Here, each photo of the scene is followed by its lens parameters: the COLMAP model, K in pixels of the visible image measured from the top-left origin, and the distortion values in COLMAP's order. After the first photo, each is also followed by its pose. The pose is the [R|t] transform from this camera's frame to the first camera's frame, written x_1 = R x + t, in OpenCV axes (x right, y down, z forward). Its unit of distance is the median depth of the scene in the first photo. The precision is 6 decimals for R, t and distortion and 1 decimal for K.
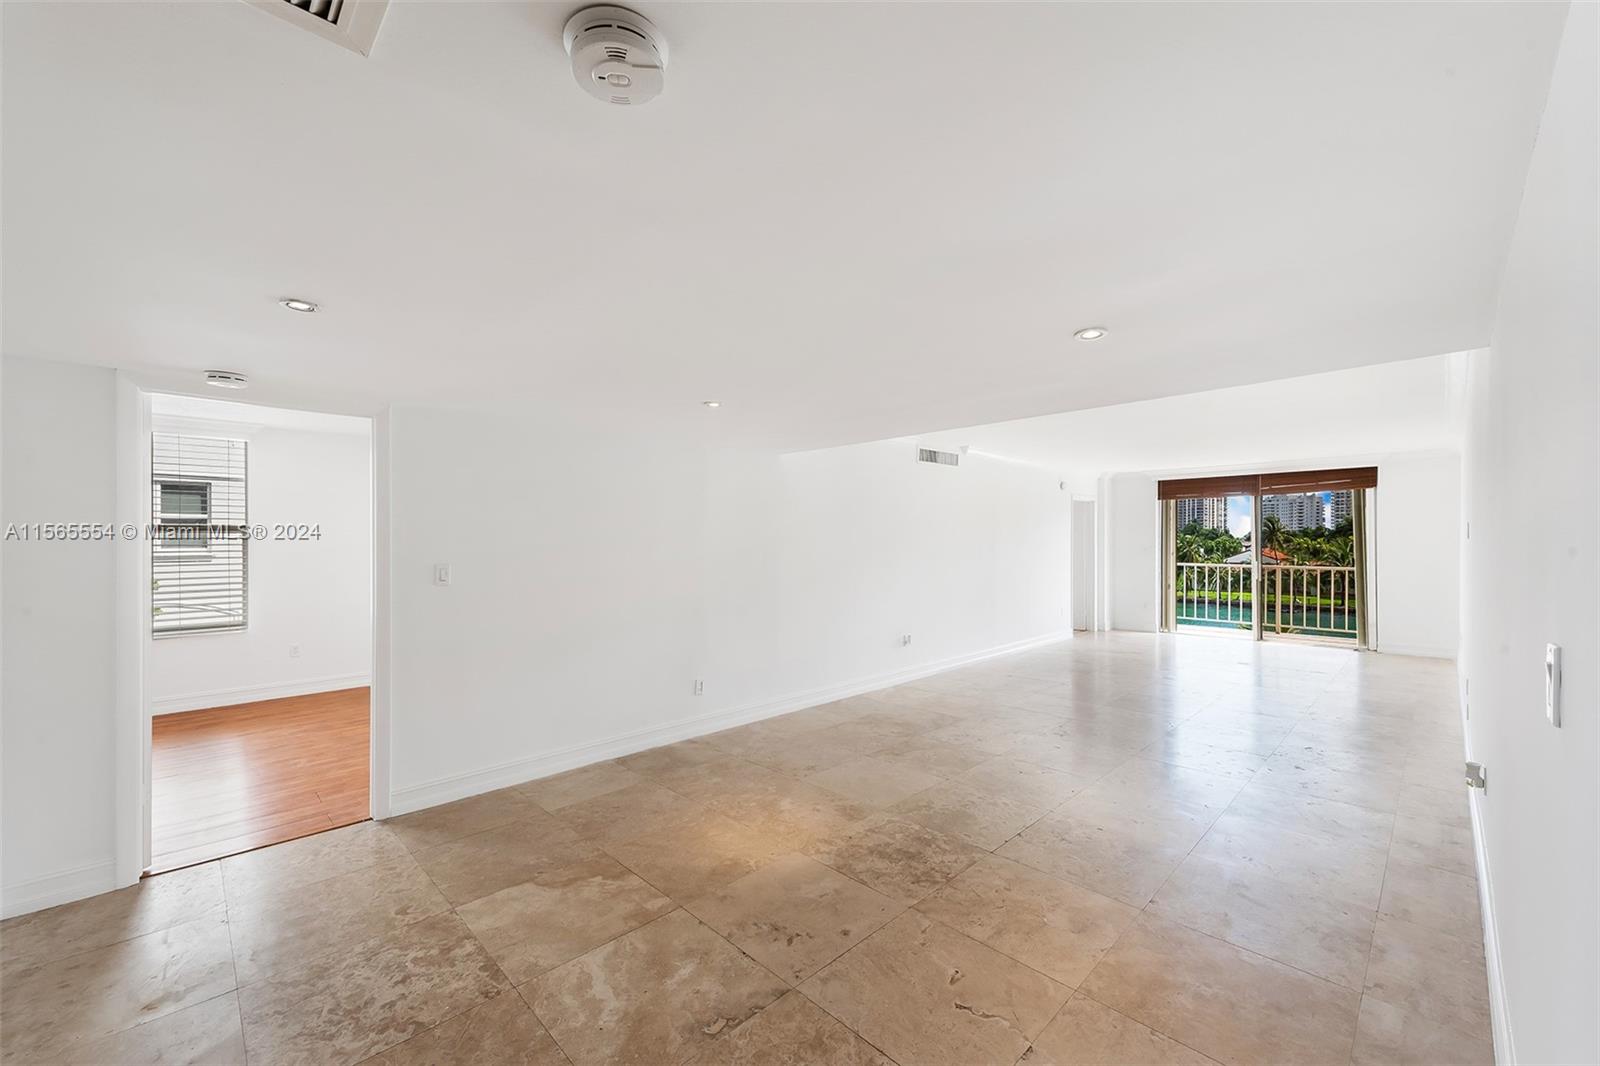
lens RADIAL K [[628.2, 0, 798.2], [0, 628.2, 536.7], [0, 0, 1]] dist [0.002571, 0.000260]
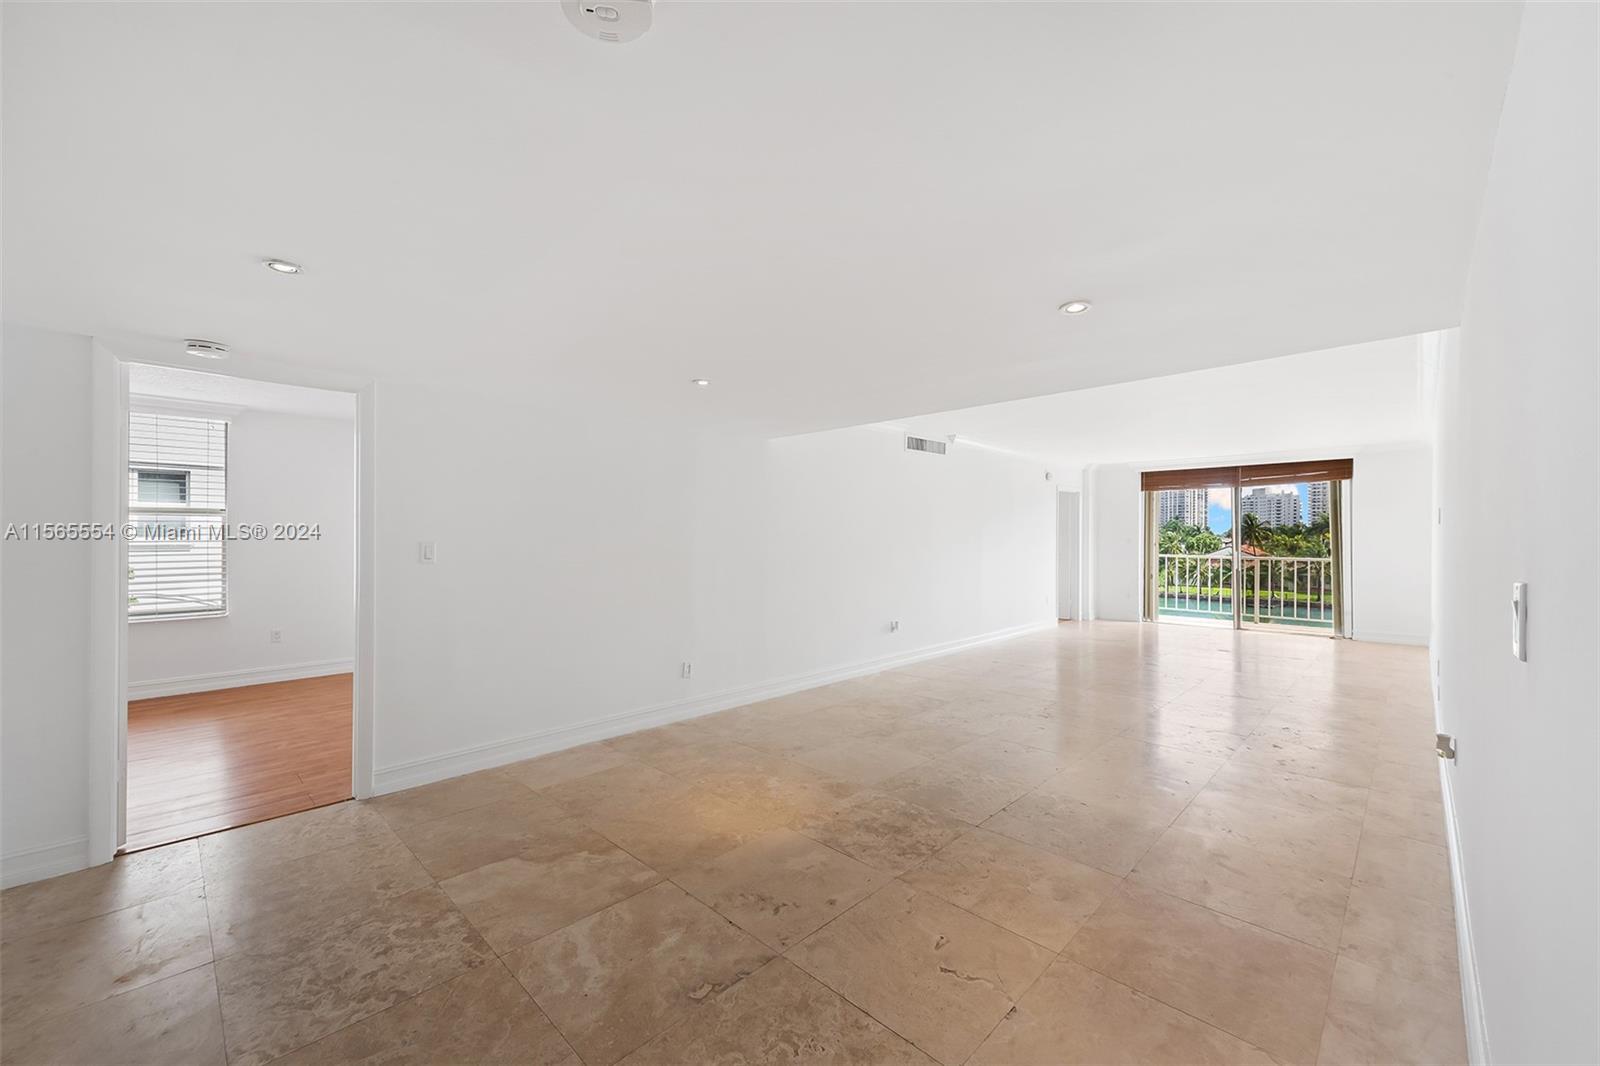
lens RADIAL K [[625.1, 0, 799.3], [0, 625.1, 530.7], [0, 0, 1]] dist [0.004110, -0.000512]
pose [[0.999782, 0.003629, 0.020557, 0.000640], [-0.003581, 0.999991, -0.002384, 0.034077], [-0.020566, 0.002310, 0.999786, 0.000272]]
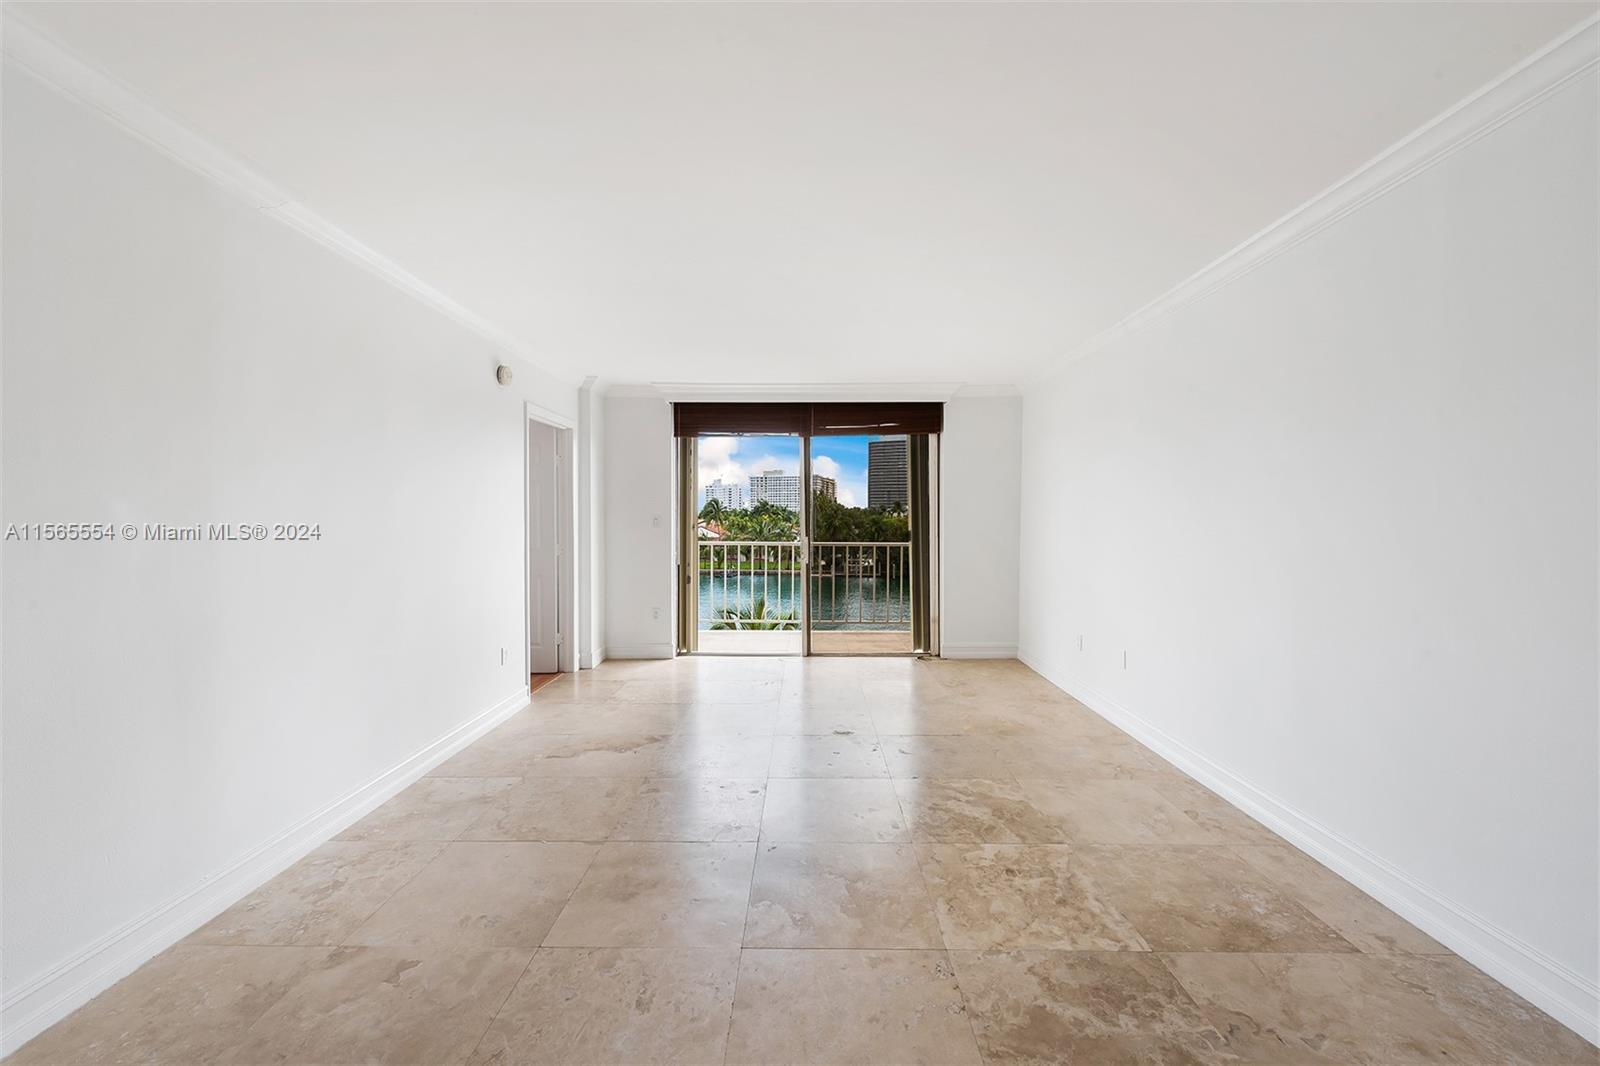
lens RADIAL K [[625.1, 0, 799.3], [0, 625.1, 530.7], [0, 0, 1]] dist [0.004110, -0.000512]
pose [[0.707354, -0.014030, 0.706720, 0.895459], [-0.002836, 0.999739, 0.022685, 0.063118], [-0.706854, -0.018051, 0.707130, 1.878026]]
